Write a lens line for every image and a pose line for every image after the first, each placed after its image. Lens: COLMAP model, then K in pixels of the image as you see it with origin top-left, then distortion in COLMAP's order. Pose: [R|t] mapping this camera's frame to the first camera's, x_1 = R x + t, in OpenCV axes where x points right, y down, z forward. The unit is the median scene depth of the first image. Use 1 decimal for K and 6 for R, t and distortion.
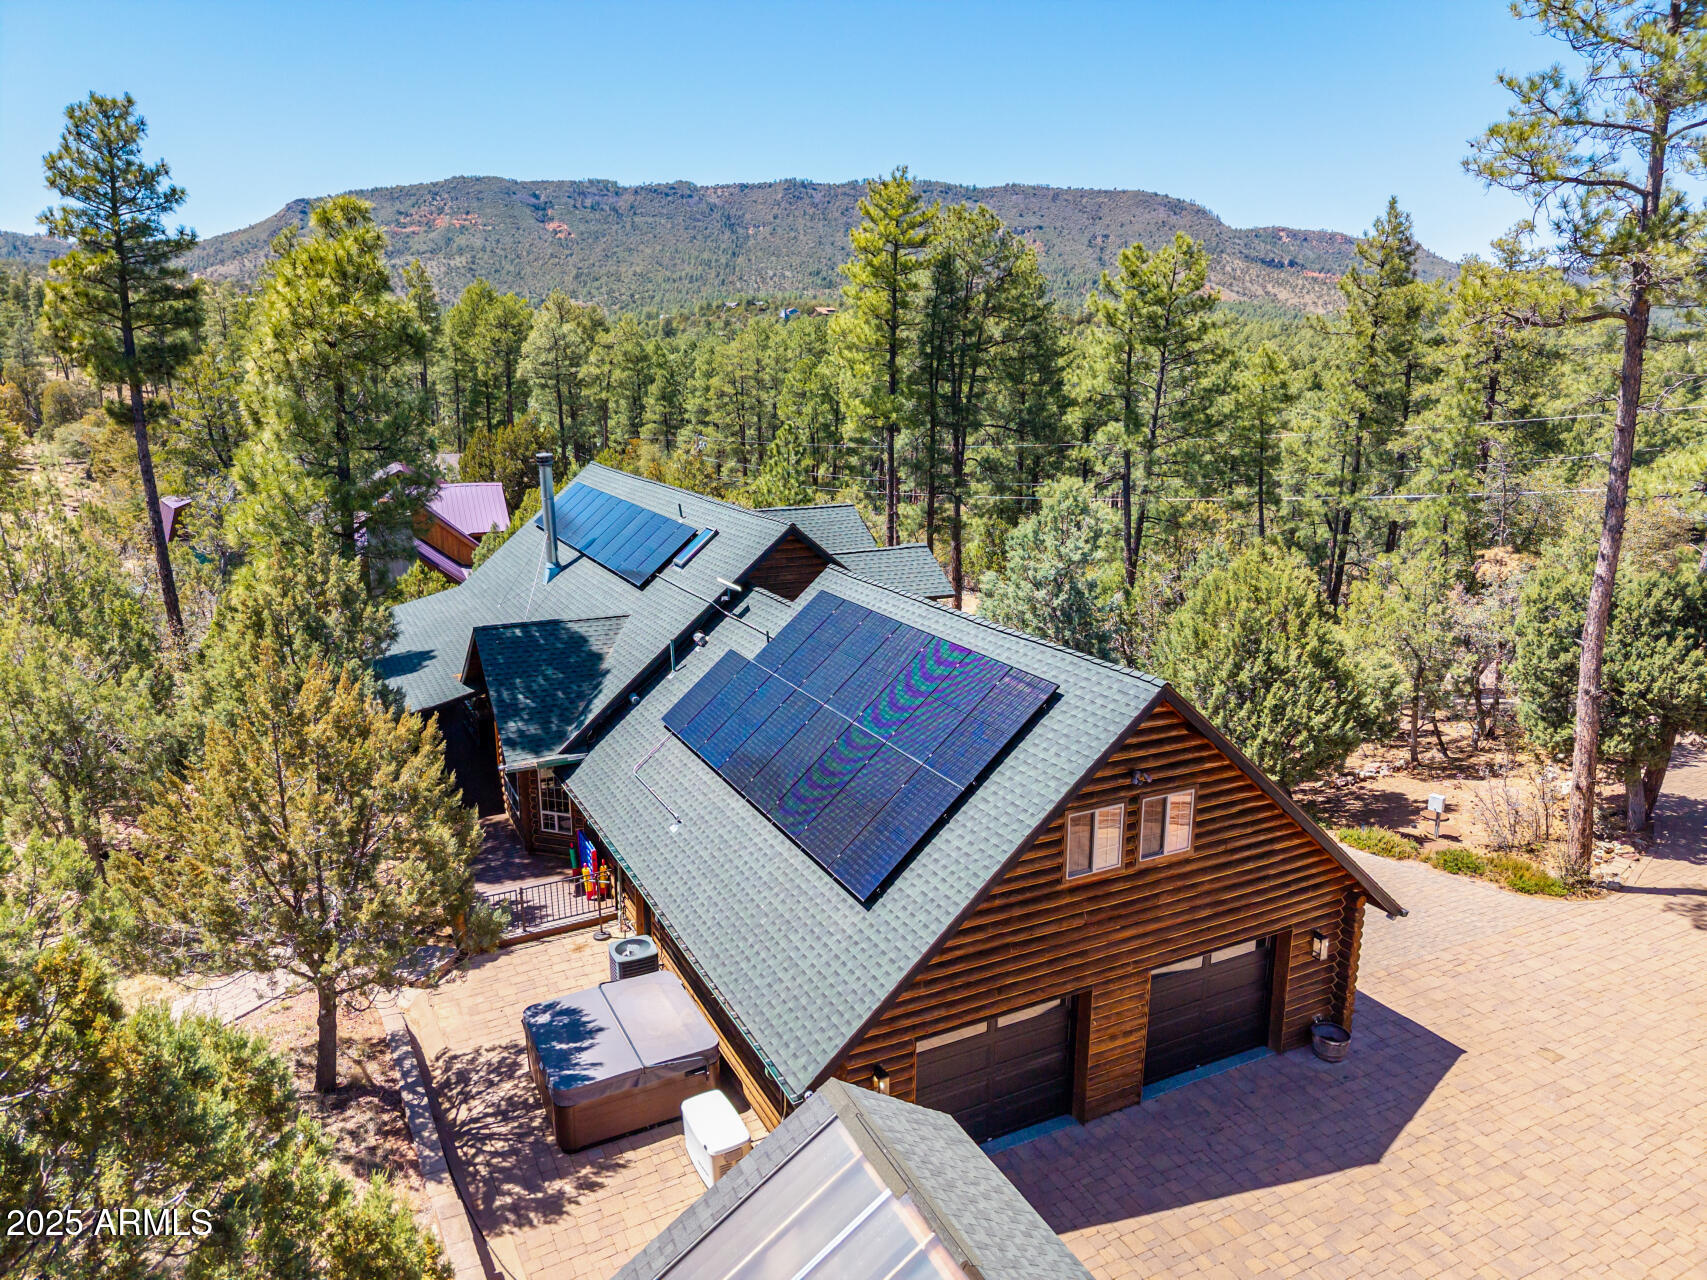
lens RADIAL K [[1151.6, 0, 847.1], [0, 1151.6, 645.5], [0, 0, 1]] dist [0.031197, -0.033310]
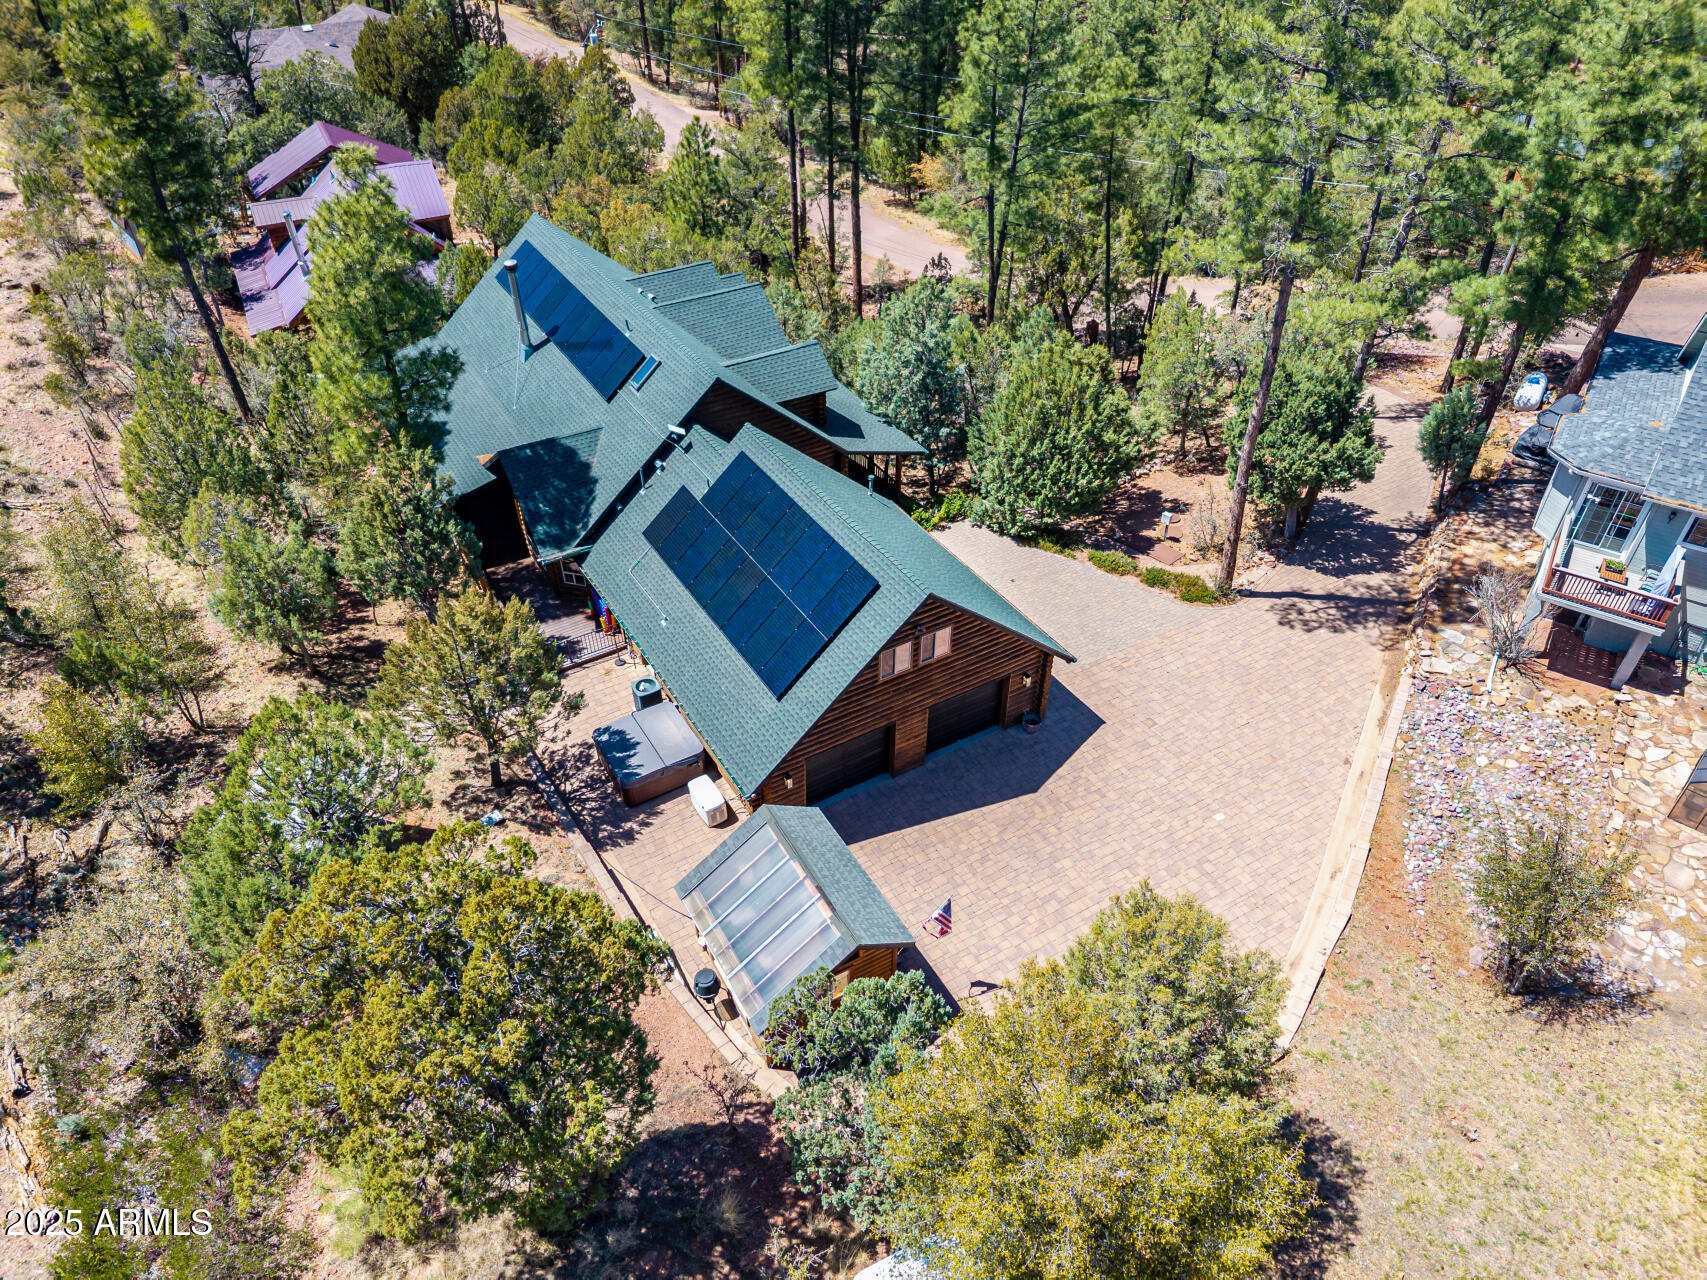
lens RADIAL K [[1168.5, 0, 853.5], [0, 1168.5, 640.0], [0, 0, 1]] dist [0.111171, -0.139387]
pose [[0.997315, -0.043651, 0.058799, 0.026927], [0.014746, 0.906187, 0.422620, -0.580674], [-0.071731, -0.420618, 0.904398, -0.627246]]
